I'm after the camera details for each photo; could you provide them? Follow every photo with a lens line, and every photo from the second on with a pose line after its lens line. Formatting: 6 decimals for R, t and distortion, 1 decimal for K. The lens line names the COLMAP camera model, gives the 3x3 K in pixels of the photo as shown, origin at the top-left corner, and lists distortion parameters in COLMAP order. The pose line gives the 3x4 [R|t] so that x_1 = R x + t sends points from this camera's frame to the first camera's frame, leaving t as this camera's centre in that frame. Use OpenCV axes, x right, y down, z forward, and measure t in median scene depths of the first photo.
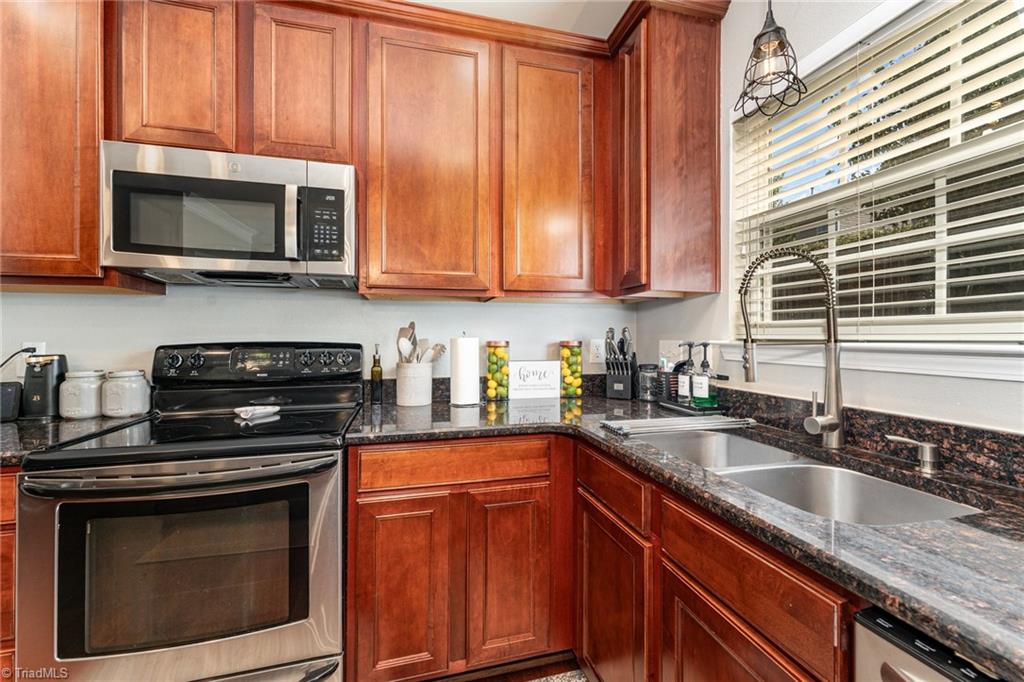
lens RADIAL K [[407.9, 0, 507.5], [0, 407.9, 336.2], [0, 0, 1]] dist [0.000152, 0.000189]
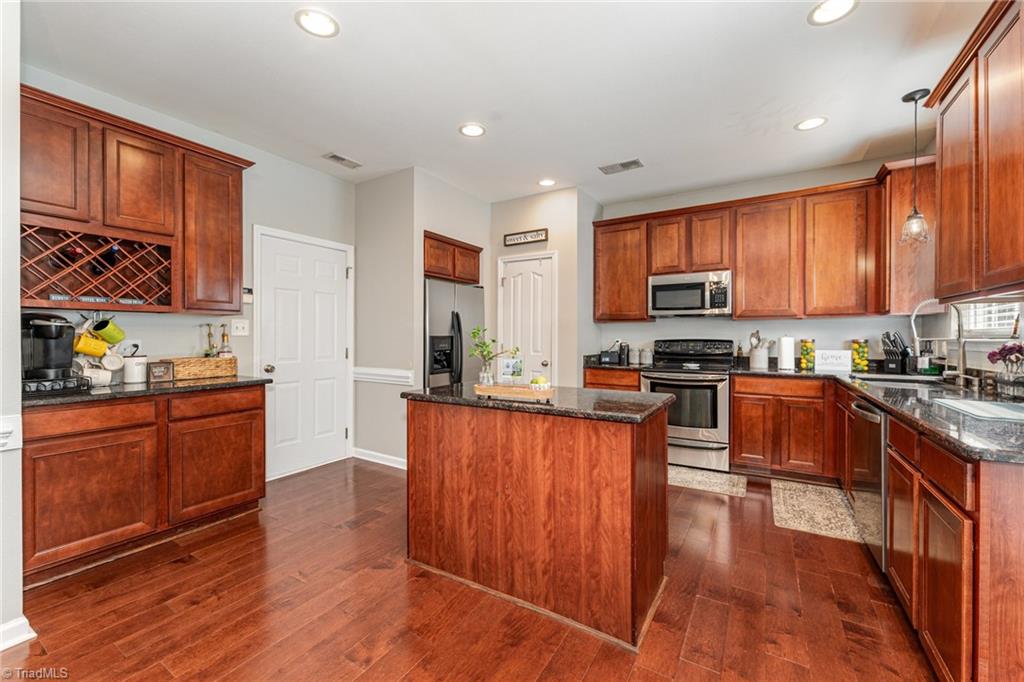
lens RADIAL K [[407.9, 0, 518.6], [0, 407.9, 336.7], [0, 0, 1]] dist [0.000152, 0.000189]
pose [[0.704298, -0.001993, -0.709902, 0.467128], [0.001727, 0.999998, -0.001095, -0.000222], [0.709902, -0.000455, 0.704300, -1.628771]]
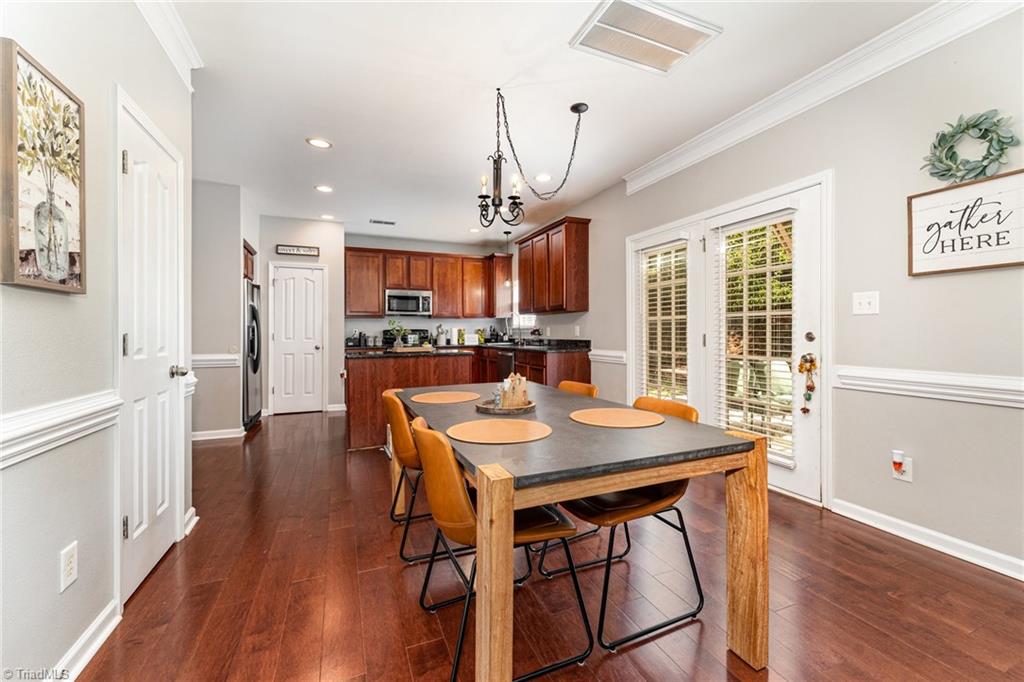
lens RADIAL K [[407.9, 0, 515.2], [0, 407.9, 332.6], [0, 0, 1]] dist [0.000152, 0.000189]
pose [[0.986336, -0.009380, 0.164481, -0.192084], [0.009224, 0.999956, 0.001709, 0.054202], [-0.164490, -0.000169, 0.986379, -3.493315]]
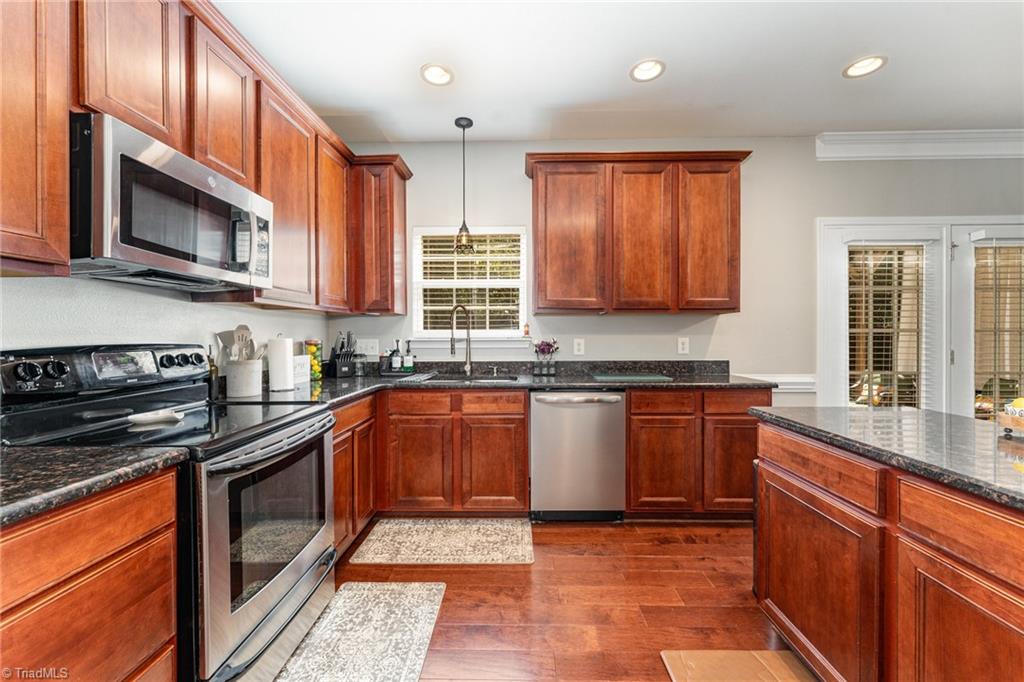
lens RADIAL K [[407.9, 0, 515.4], [0, 407.9, 337.3], [0, 0, 1]] dist [0.000152, 0.000189]
pose [[0.272063, -0.002679, 0.962276, -1.284308], [0.001611, 0.999996, 0.002328, -0.000929], [-0.962278, 0.000917, 0.272067, -0.066979]]
